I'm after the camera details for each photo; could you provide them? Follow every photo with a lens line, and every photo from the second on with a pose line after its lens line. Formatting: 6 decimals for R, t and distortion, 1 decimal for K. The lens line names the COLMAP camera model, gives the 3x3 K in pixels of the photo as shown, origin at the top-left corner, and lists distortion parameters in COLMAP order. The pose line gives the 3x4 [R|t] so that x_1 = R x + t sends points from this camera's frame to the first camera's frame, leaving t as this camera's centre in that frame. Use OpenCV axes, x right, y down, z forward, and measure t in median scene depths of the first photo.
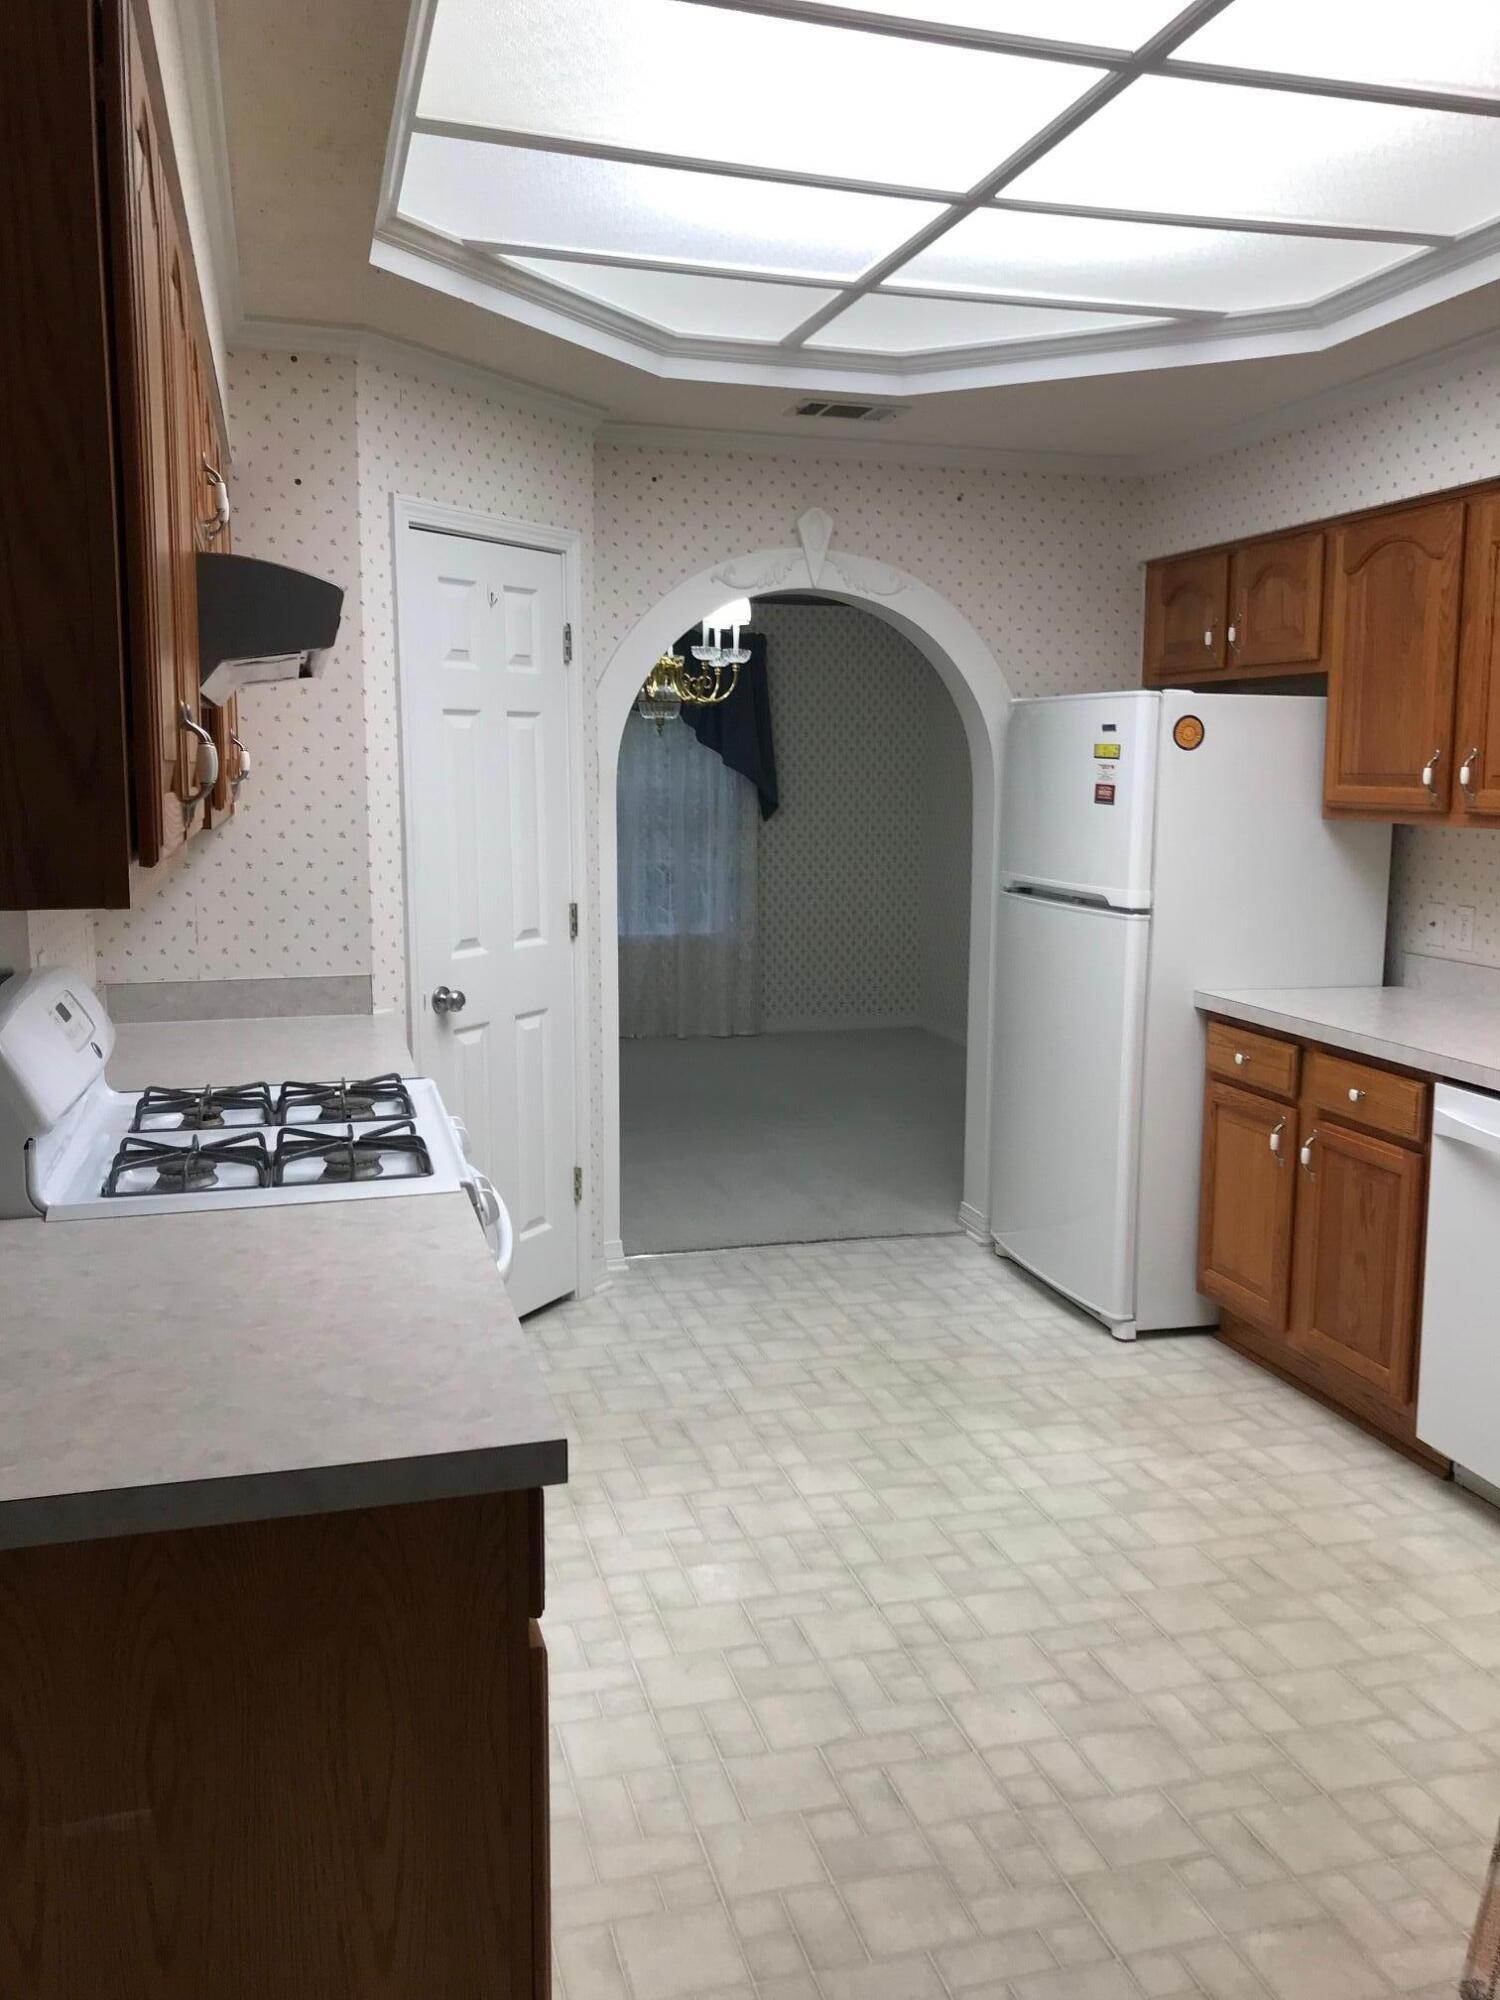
lens RADIAL K [[1657.2, 0, 786.8], [0, 1657.2, 1001.3], [0, 0, 1]] dist [0.007566, 0.007184]
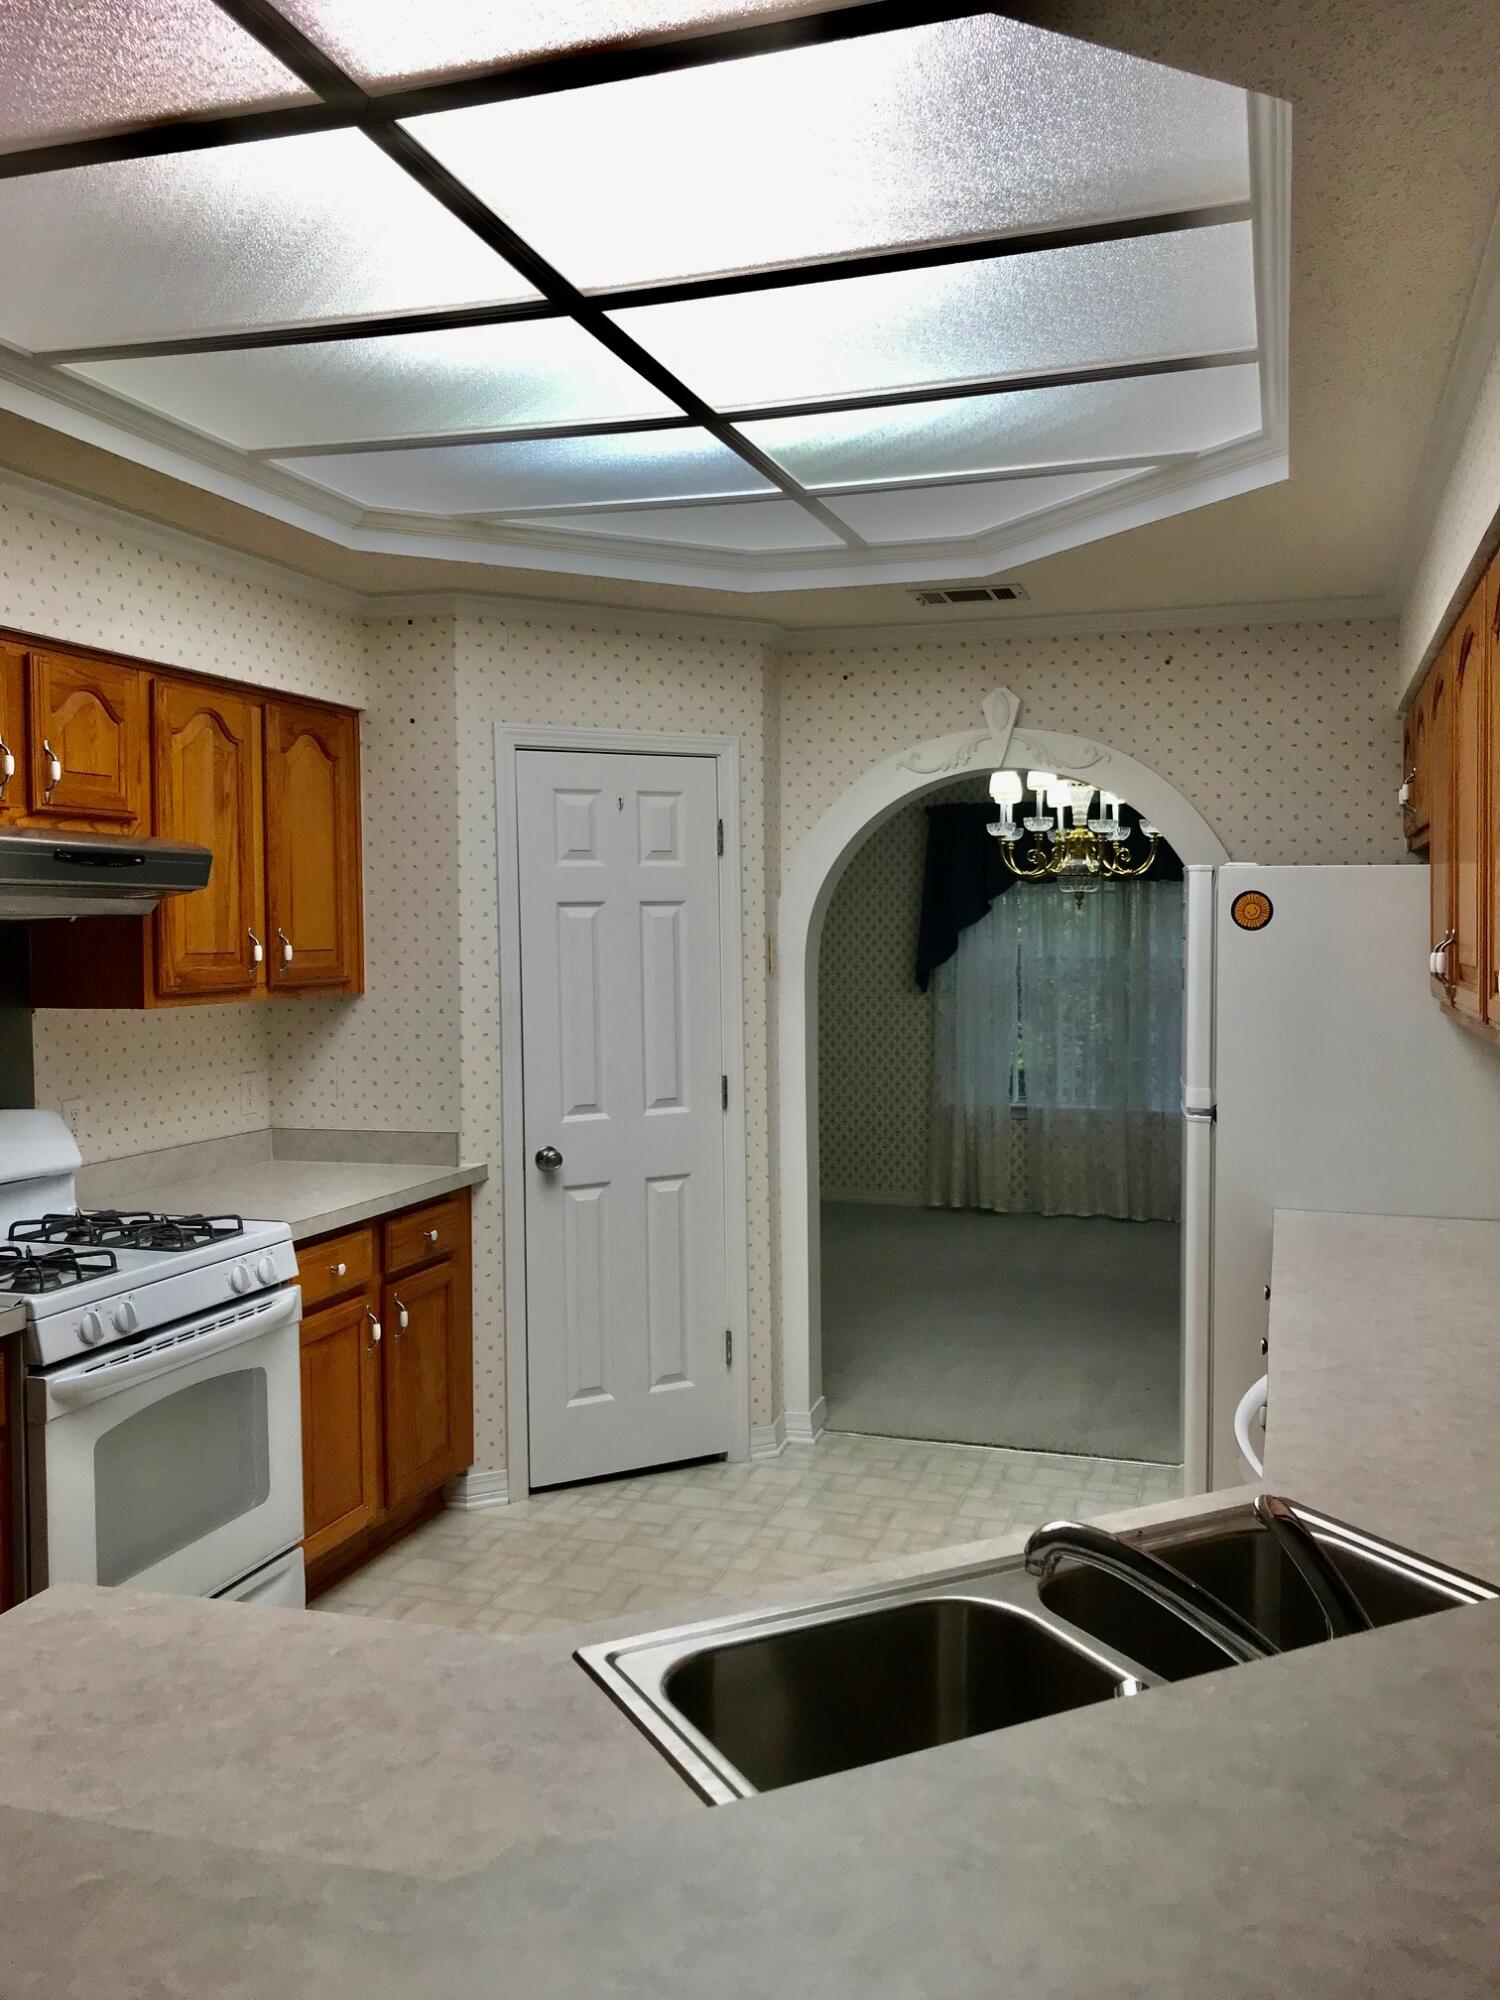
lens RADIAL K [[1682.3, 0, 750.0], [0, 1682.3, 1000.0], [0, 0, 1]] dist [0.102291, -0.105701]
pose [[0.827117, 0.013271, -0.561873, 0.516618], [-0.068707, 0.994610, -0.077650, -0.027070], [0.557814, 0.102830, 0.823571, 0.121160]]
